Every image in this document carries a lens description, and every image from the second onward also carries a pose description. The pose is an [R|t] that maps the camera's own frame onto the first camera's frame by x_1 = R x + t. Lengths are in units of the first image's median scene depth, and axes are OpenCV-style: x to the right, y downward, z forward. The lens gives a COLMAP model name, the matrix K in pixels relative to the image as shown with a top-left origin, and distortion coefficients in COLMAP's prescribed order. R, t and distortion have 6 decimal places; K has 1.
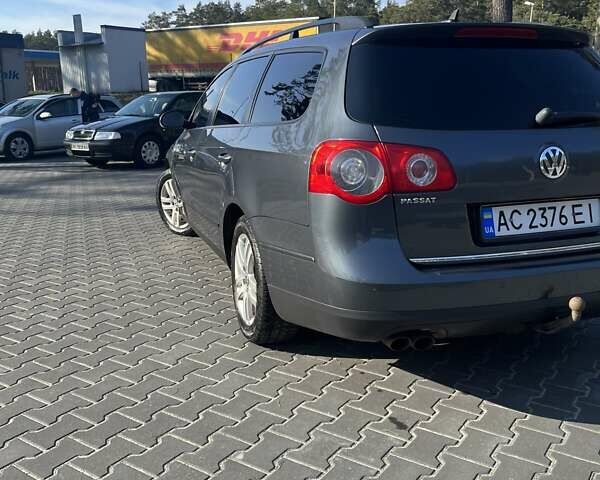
lens RADIAL K [[605.7, 0, 300.0], [0, 605.7, 235.3], [0, 0, 1]] dist [0.027598, 0.000000]
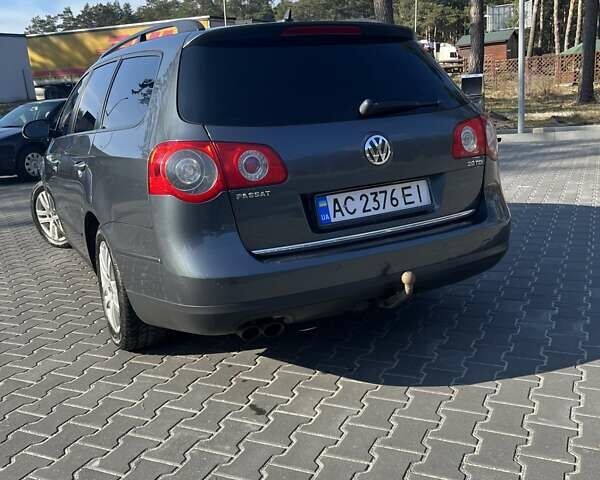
lens RADIAL K [[605.7, 0, 304.4], [0, 605.7, 234.0], [0, 0, 1]] dist [0.027598, 0.000000]
pose [[0.985496, -0.088744, 0.144643, 0.110135], [0.088362, 0.996047, 0.009080, 0.007218], [-0.144877, 0.003833, 0.989442, -0.039235]]
